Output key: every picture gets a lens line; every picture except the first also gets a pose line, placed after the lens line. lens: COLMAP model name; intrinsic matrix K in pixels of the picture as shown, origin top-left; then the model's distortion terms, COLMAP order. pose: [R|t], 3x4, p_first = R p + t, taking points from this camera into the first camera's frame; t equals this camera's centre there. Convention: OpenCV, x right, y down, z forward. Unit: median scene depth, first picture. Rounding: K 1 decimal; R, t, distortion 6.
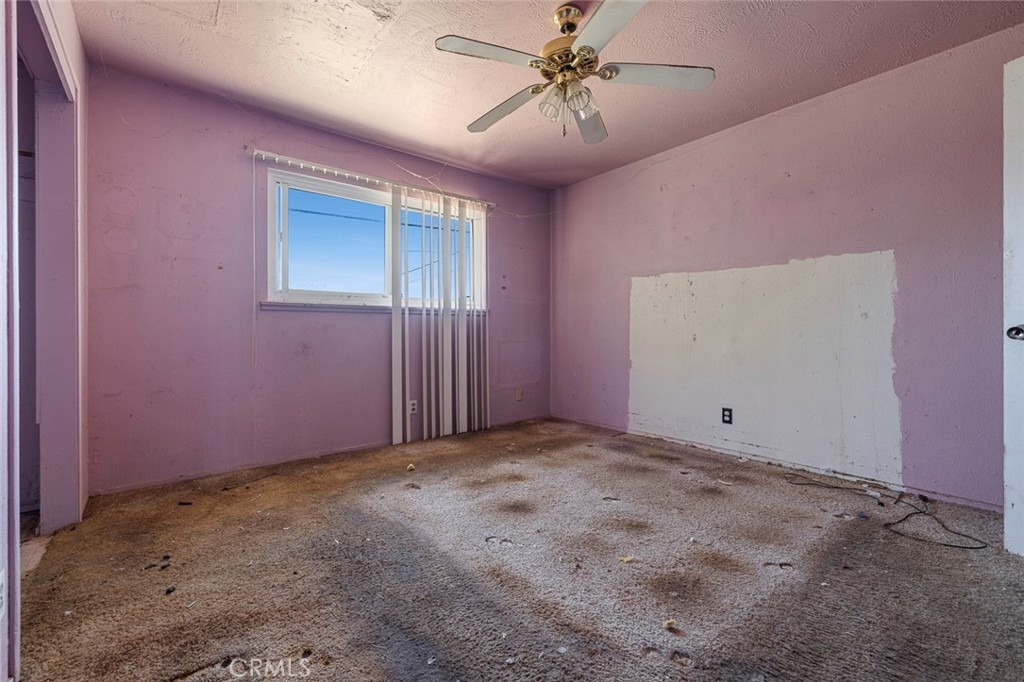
lens RADIAL K [[432.5, 0, 514.0], [0, 432.5, 333.4], [0, 0, 1]] dist [0.000012, 0.000592]
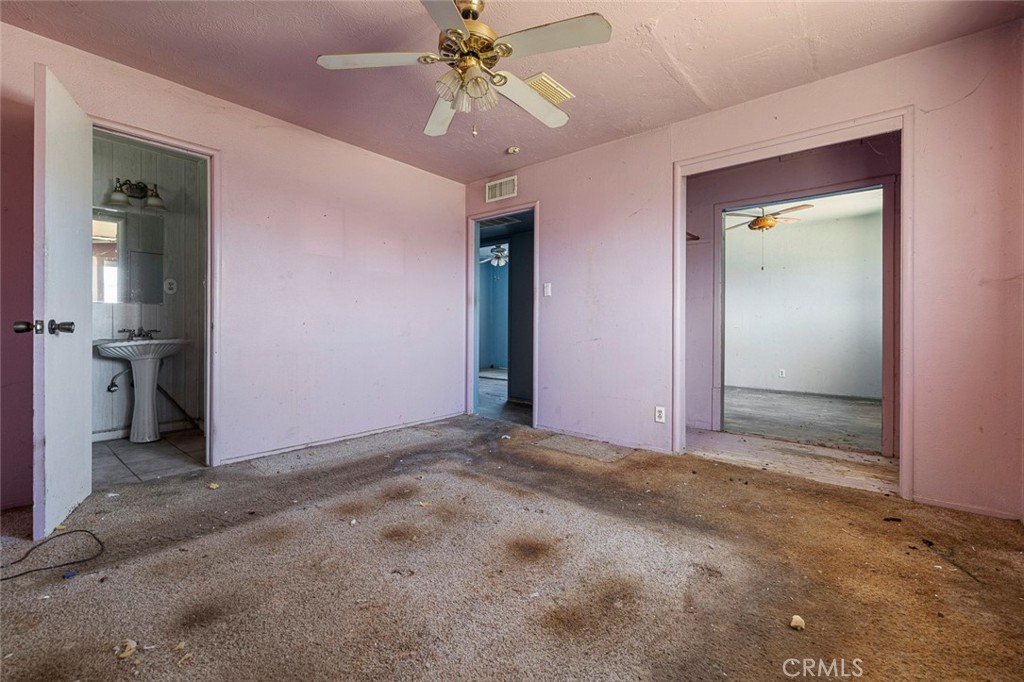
lens RADIAL K [[432.5, 0, 512.6], [0, 432.5, 330.2], [0, 0, 1]] dist [0.000012, 0.000592]
pose [[-0.982649, -0.001075, -0.185472, 0.197736], [-0.003748, 0.999894, 0.014064, -0.012022], [0.185437, 0.014515, -0.982549, 1.863923]]
